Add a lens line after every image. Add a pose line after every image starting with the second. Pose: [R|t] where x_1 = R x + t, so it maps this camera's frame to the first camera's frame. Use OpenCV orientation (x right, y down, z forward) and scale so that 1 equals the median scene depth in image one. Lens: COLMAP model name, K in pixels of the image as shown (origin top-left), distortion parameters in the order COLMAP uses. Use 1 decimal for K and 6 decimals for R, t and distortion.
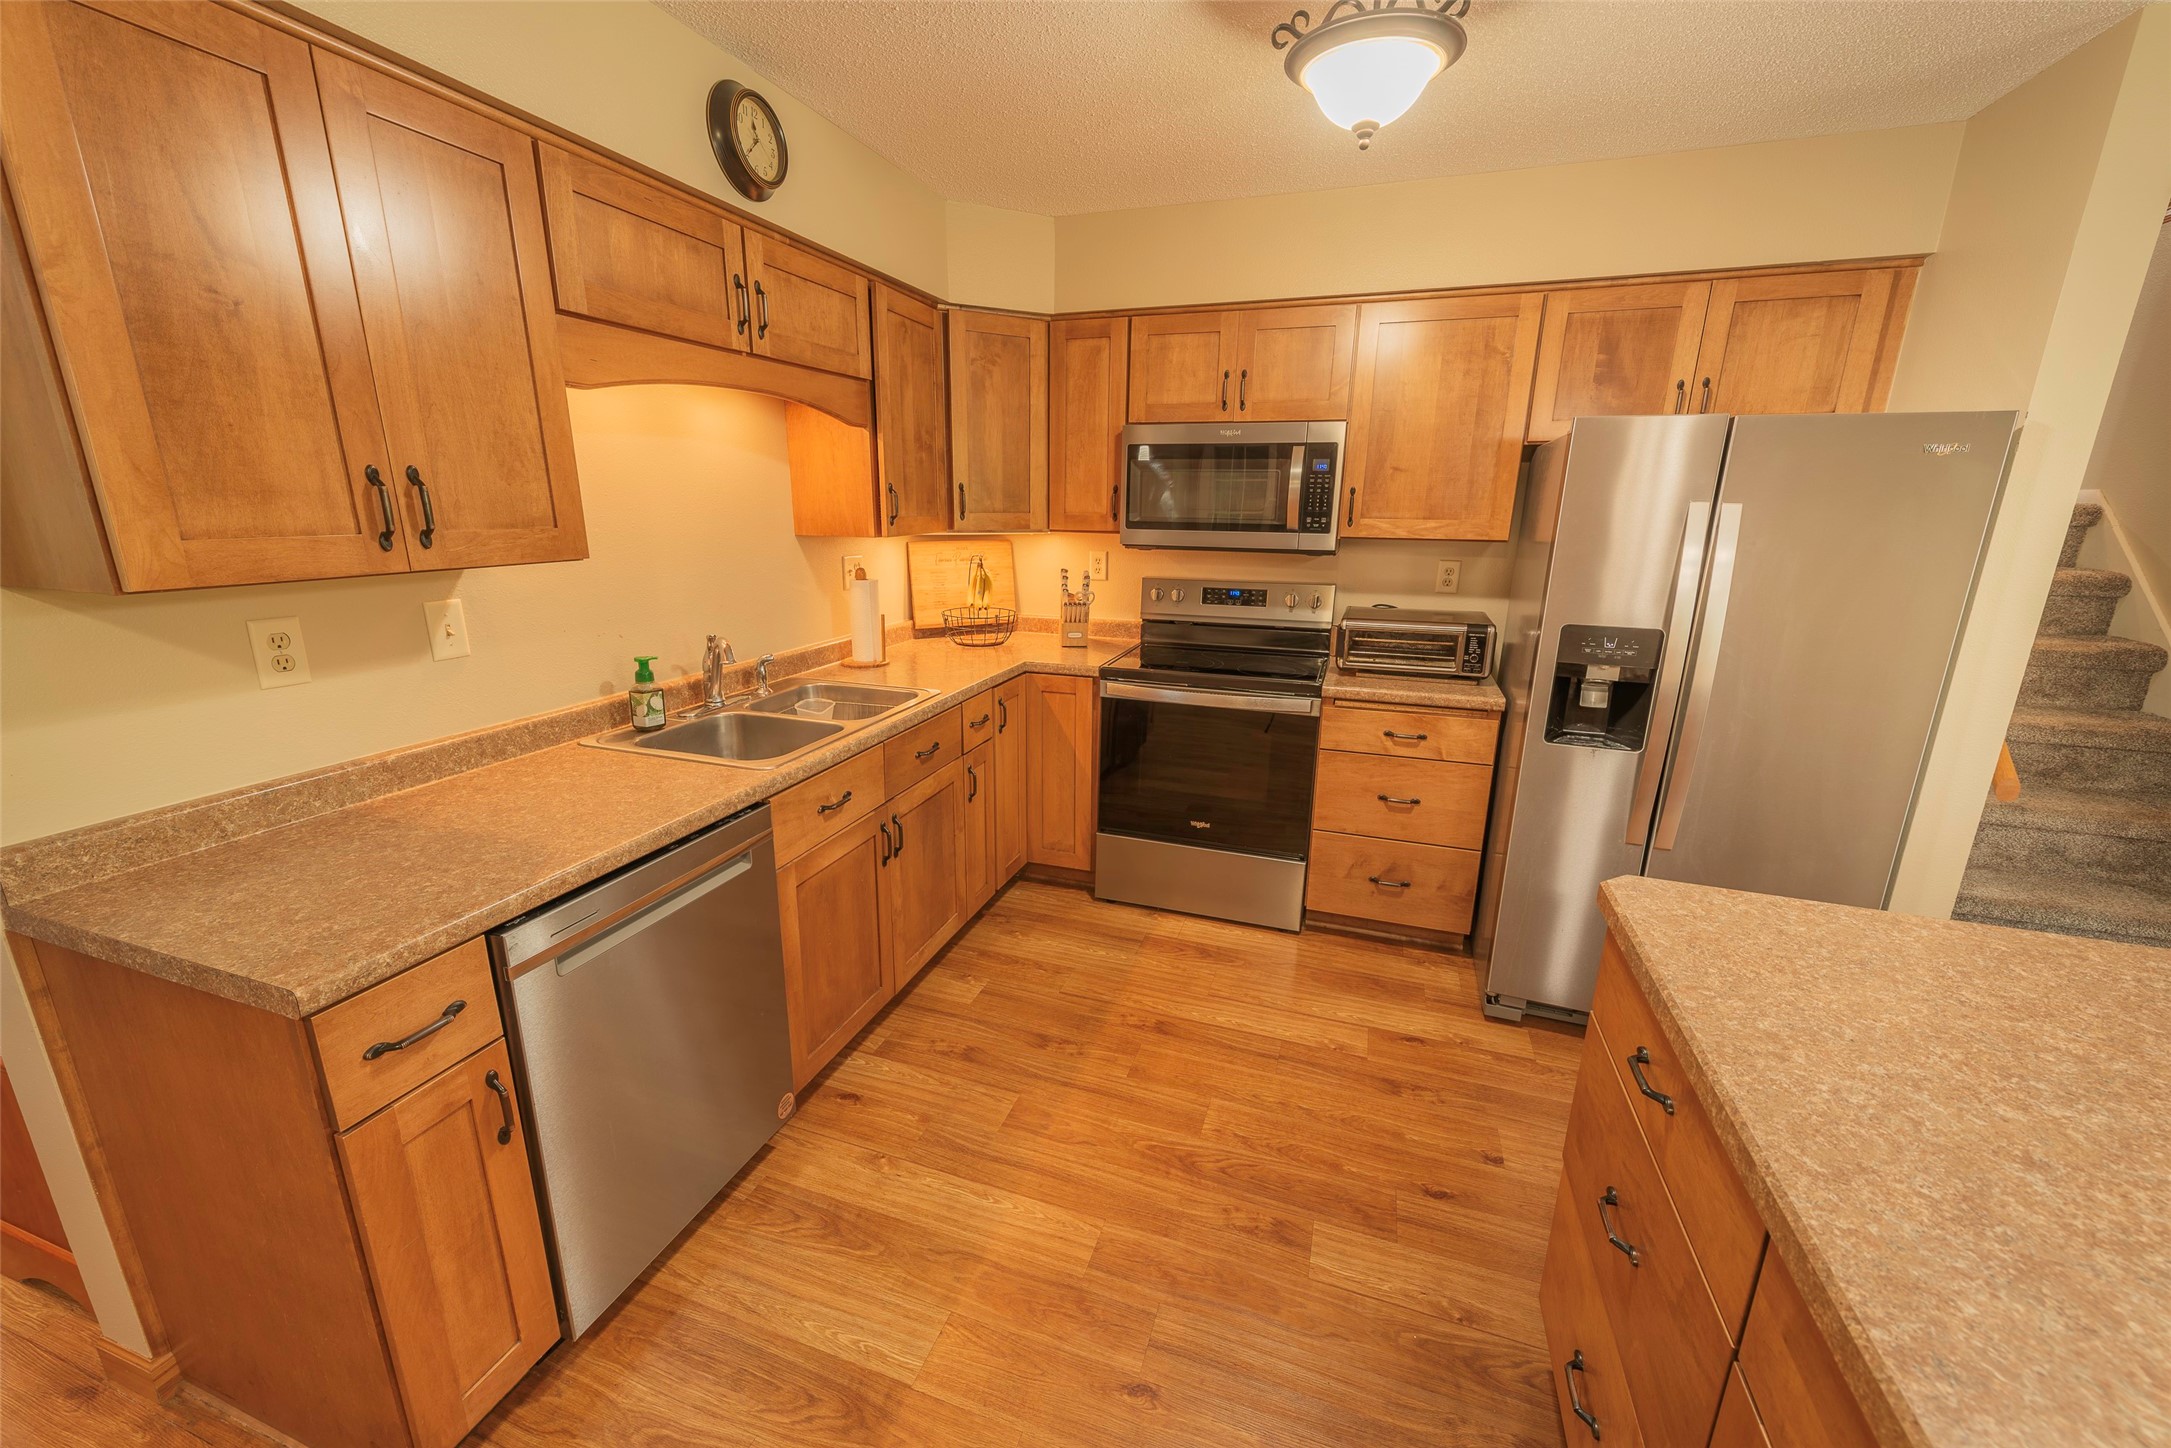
lens RADIAL K [[844.4, 0, 1077.5], [0, 844.4, 722.7], [0, 0, 1]] dist [0.010676, -0.003349]
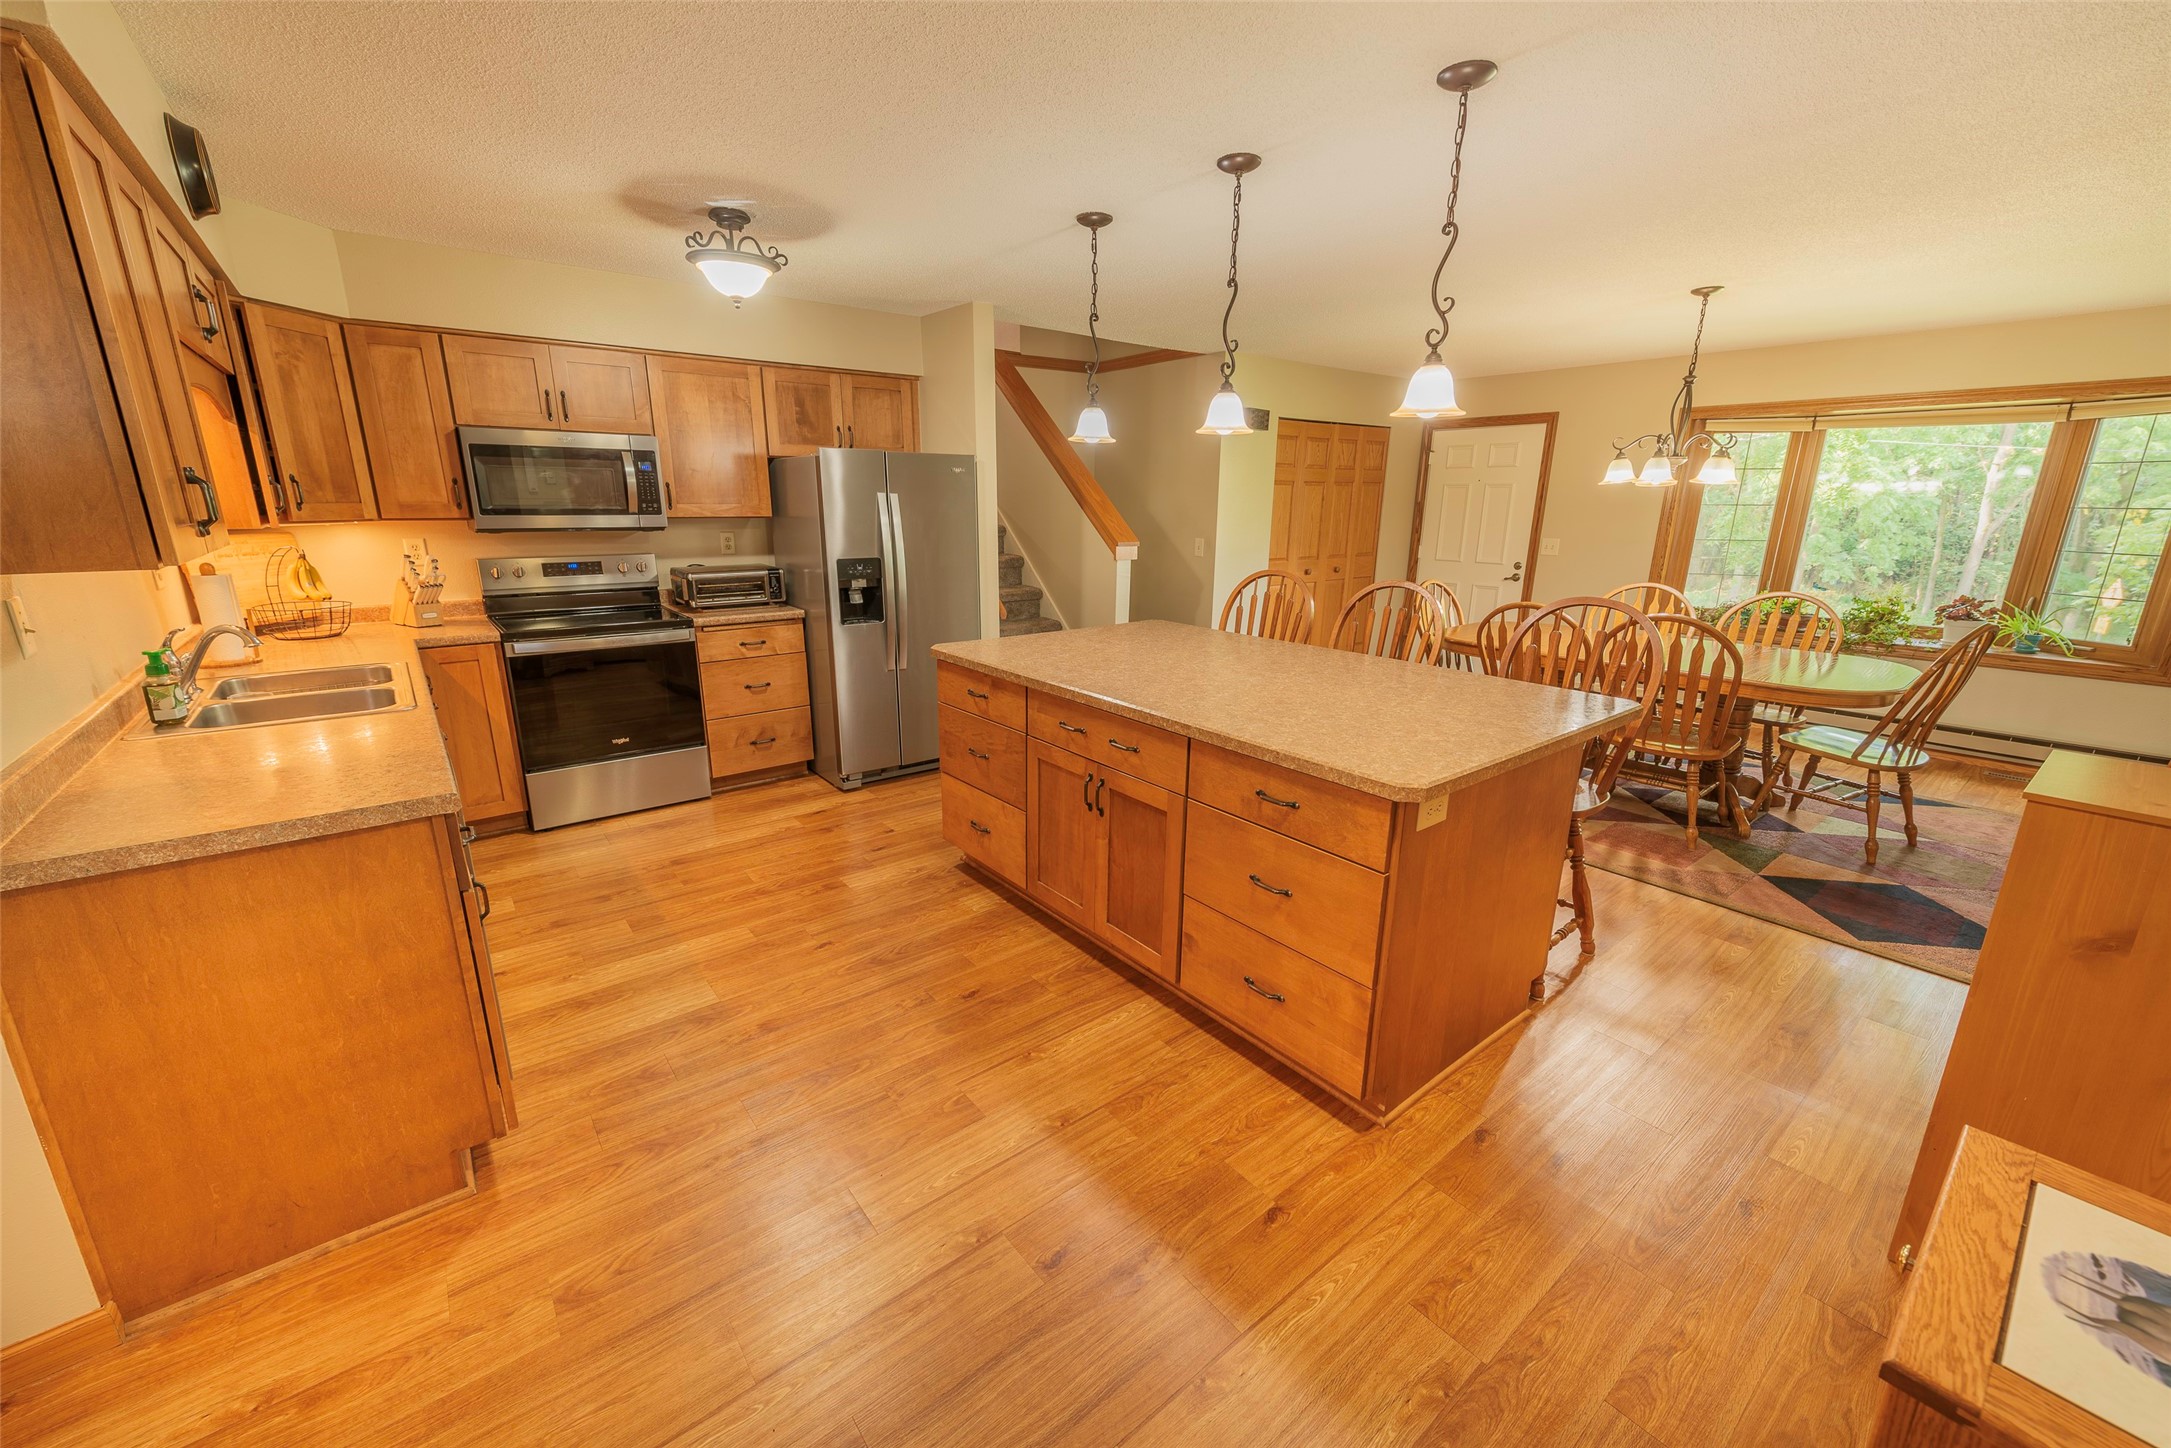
lens RADIAL K [[844.4, 0, 1074.8], [0, 844.4, 725.2], [0, 0, 1]] dist [0.010676, -0.003349]
pose [[0.535225, -0.227361, 0.813537, -0.581969], [0.215549, 0.967973, 0.128712, 0.086661], [-0.816745, 0.106468, 0.567090, -0.344189]]
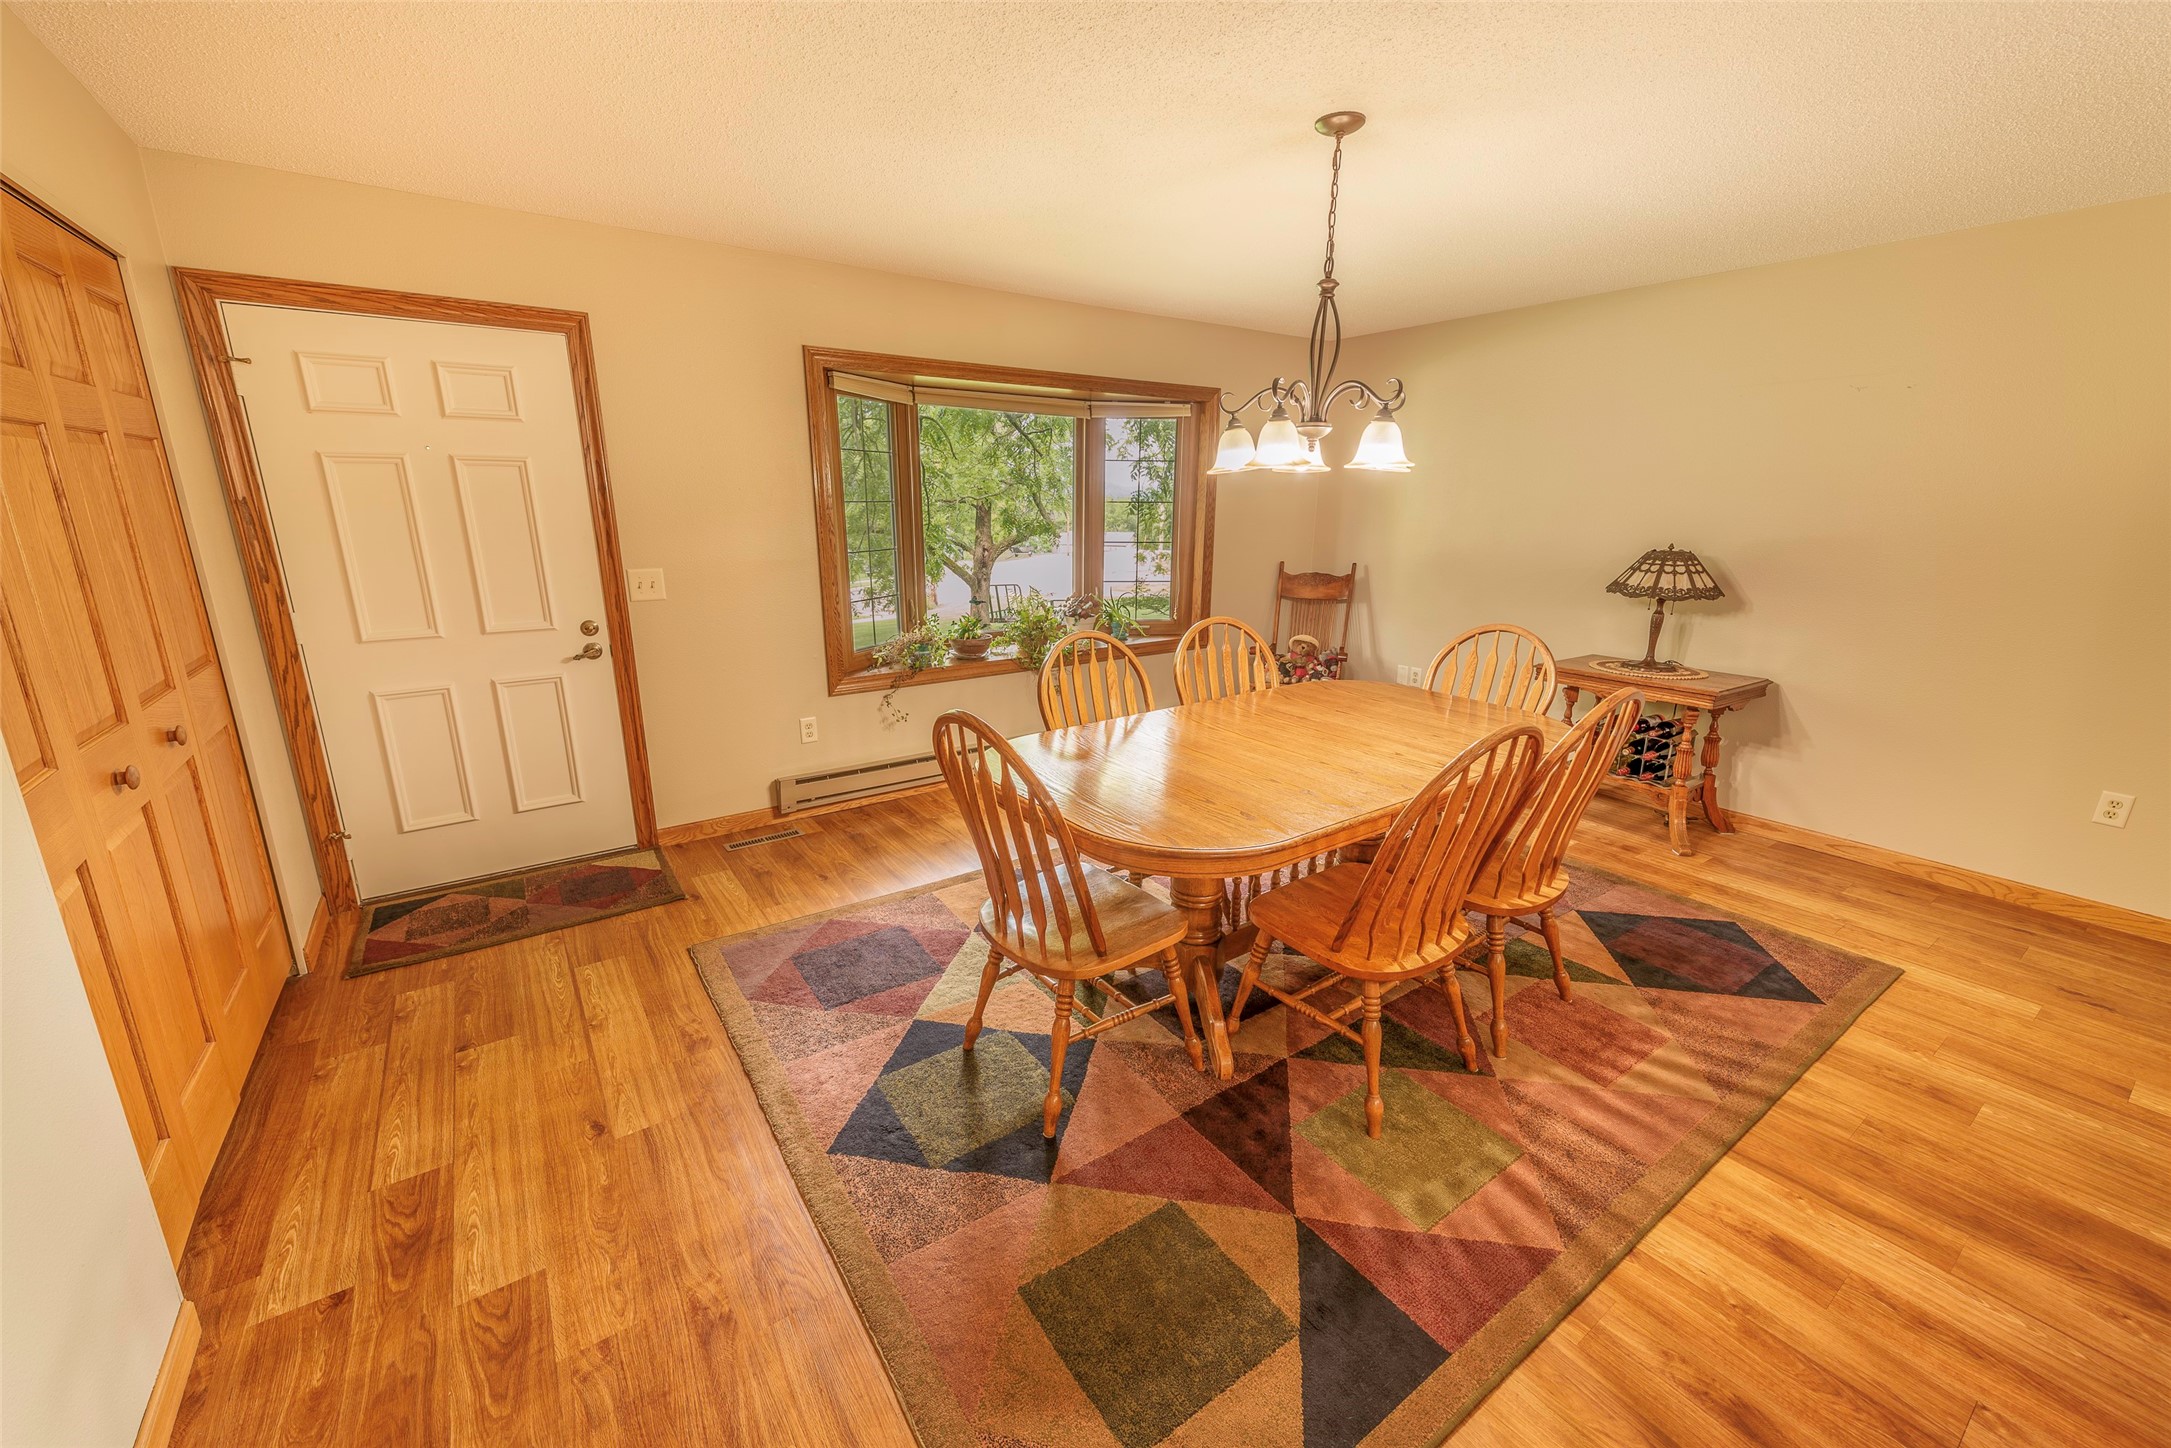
lens RADIAL K [[844.4, 0, 1073.3], [0, 844.4, 725.9], [0, 0, 1]] dist [0.010676, -0.003349]
pose [[-0.807771, -0.163812, 0.566279, 0.942741], [0.138828, 0.880734, 0.452807, -0.100914], [-0.572916, 0.444380, -0.688690, 0.456360]]
